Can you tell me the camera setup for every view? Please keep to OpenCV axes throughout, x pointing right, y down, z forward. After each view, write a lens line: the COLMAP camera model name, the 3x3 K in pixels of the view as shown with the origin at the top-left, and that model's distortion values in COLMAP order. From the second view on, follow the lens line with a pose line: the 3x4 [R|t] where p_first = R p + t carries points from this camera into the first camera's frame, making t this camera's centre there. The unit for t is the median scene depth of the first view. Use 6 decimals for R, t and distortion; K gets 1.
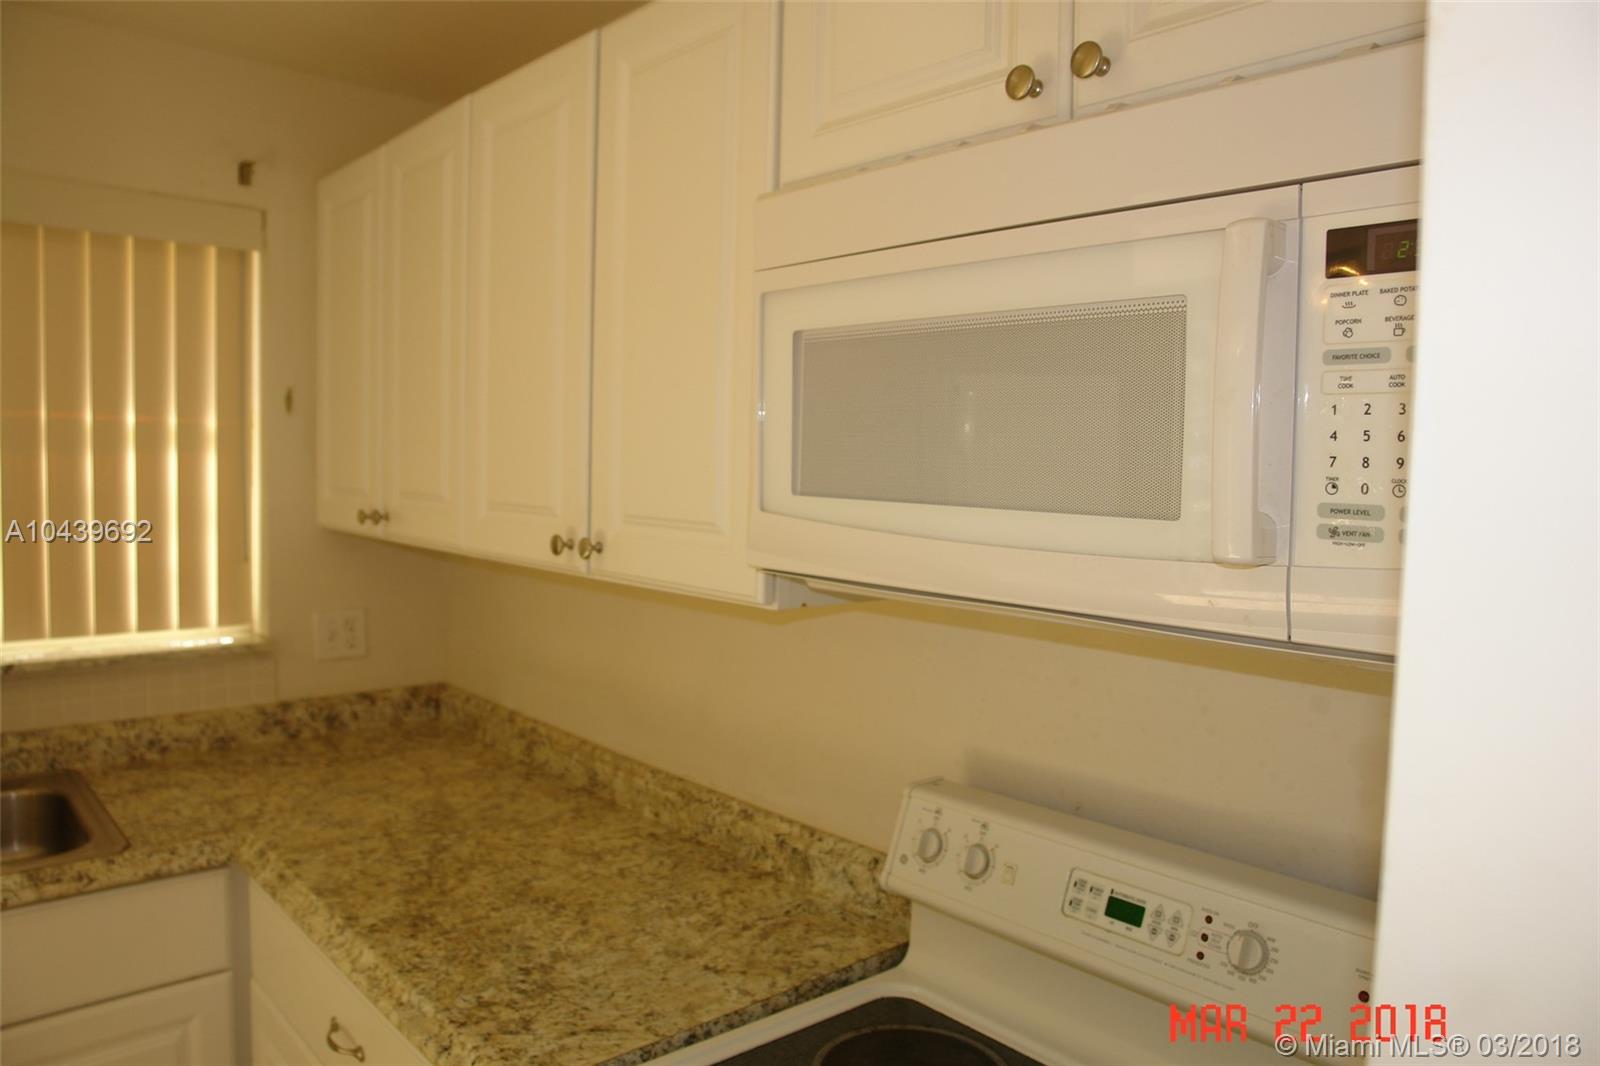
lens RADIAL K [[1116.5, 0, 804.2], [0, 1116.5, 526.2], [0, 0, 1]] dist [-0.093392, 0.055454]
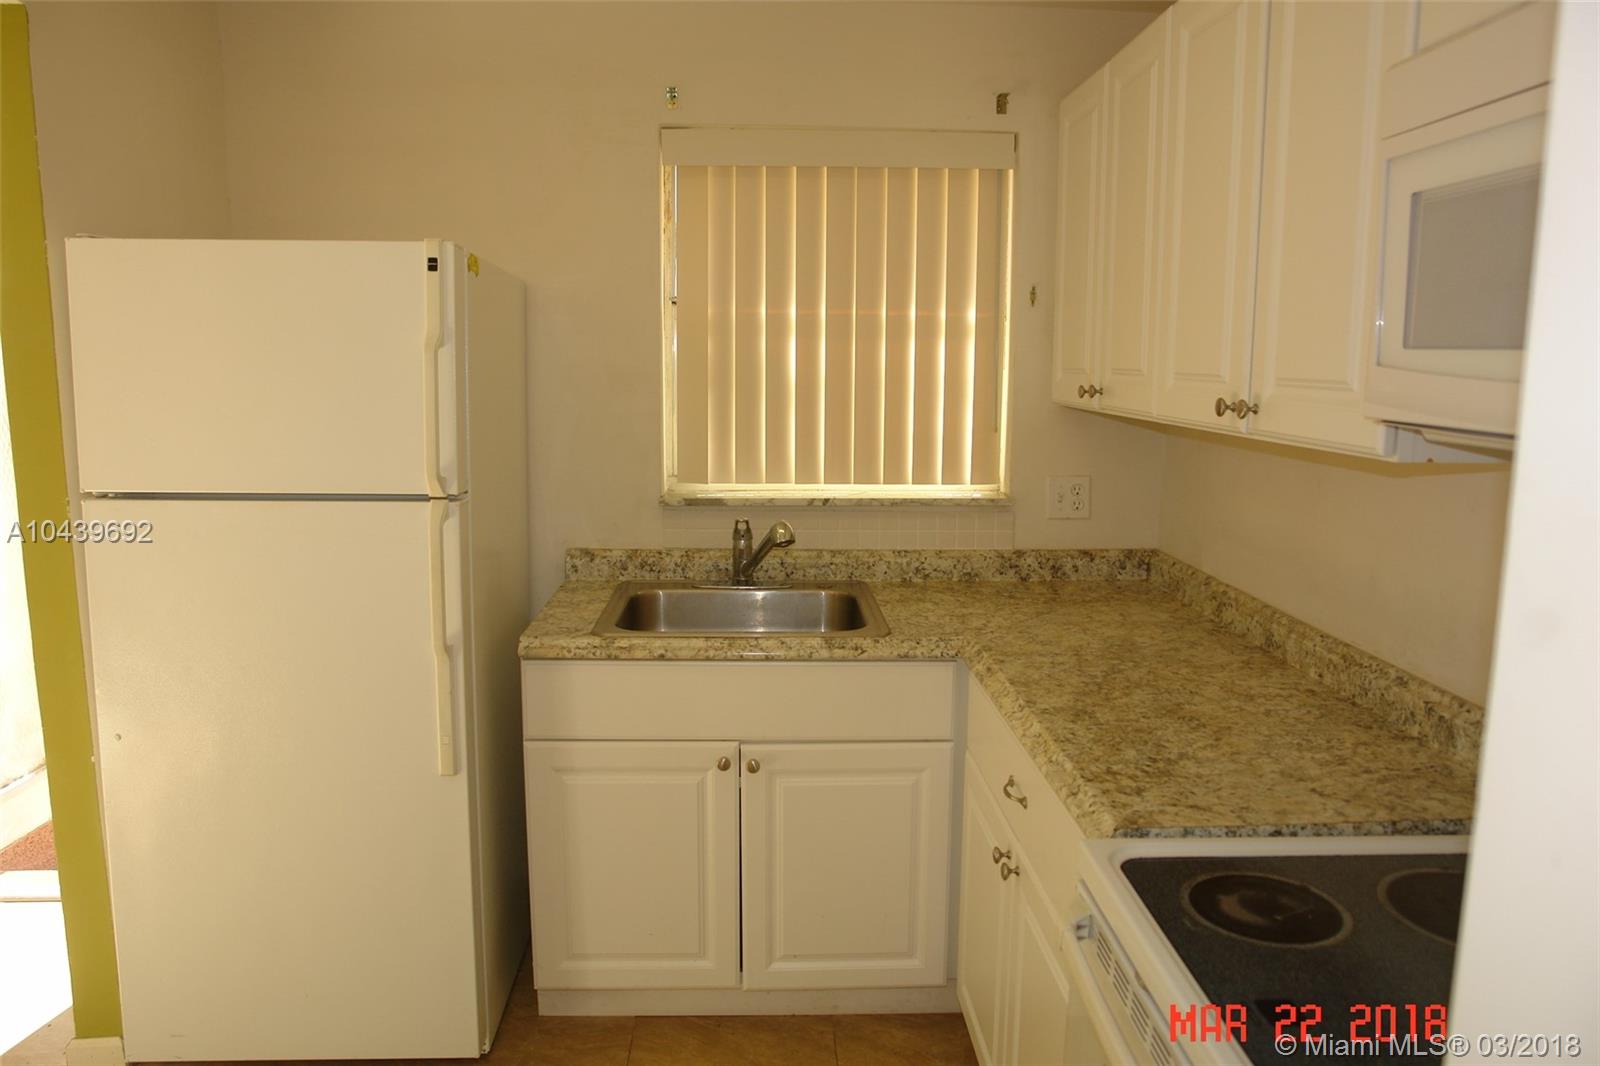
lens RADIAL K [[1116.5, 0, 796.7], [0, 1116.5, 526.6], [0, 0, 1]] dist [-0.093392, 0.055454]
pose [[0.770806, 0.079812, -0.632051, 0.144762], [-0.027881, 0.995397, 0.091691, 0.042204], [0.636459, -0.053053, 0.769484, -0.123350]]
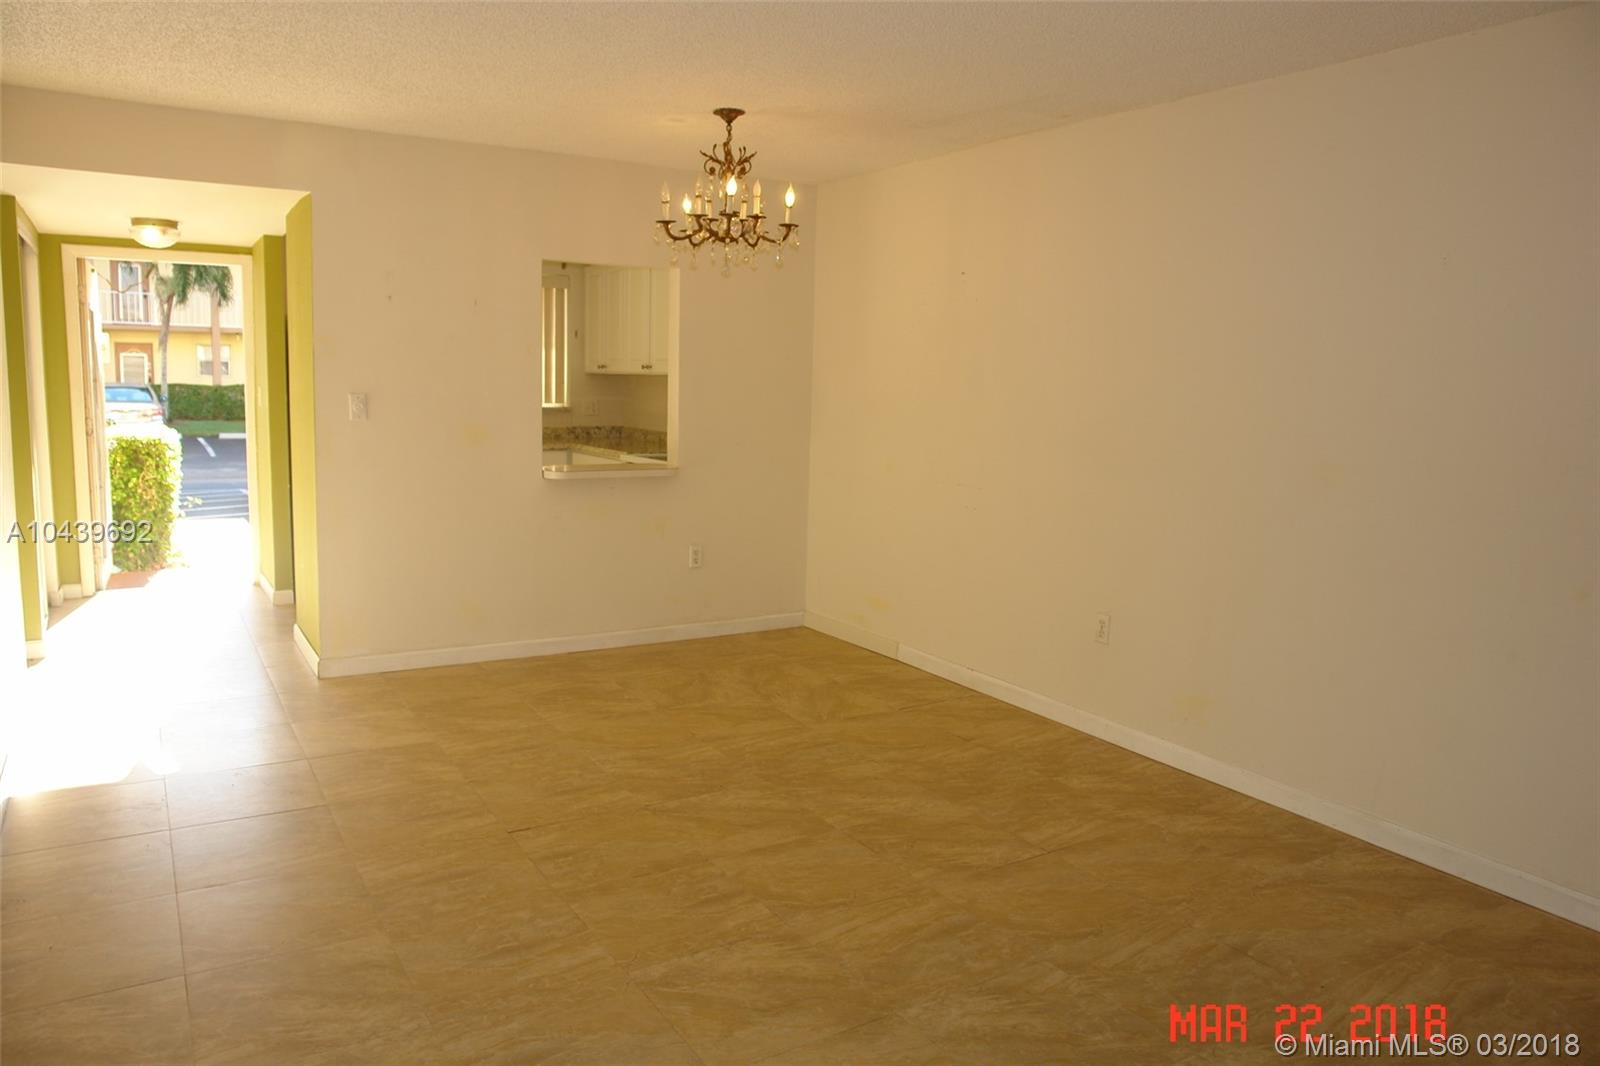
lens RADIAL K [[1116.5, 0, 804.9], [0, 1116.5, 531.0], [0, 0, 1]] dist [-0.093392, 0.055454]
pose [[0.984658, 0.024070, -0.172826, 1.091404], [-0.011732, 0.997331, 0.072057, 0.311658], [0.174100, -0.068924, 0.982313, -3.007157]]
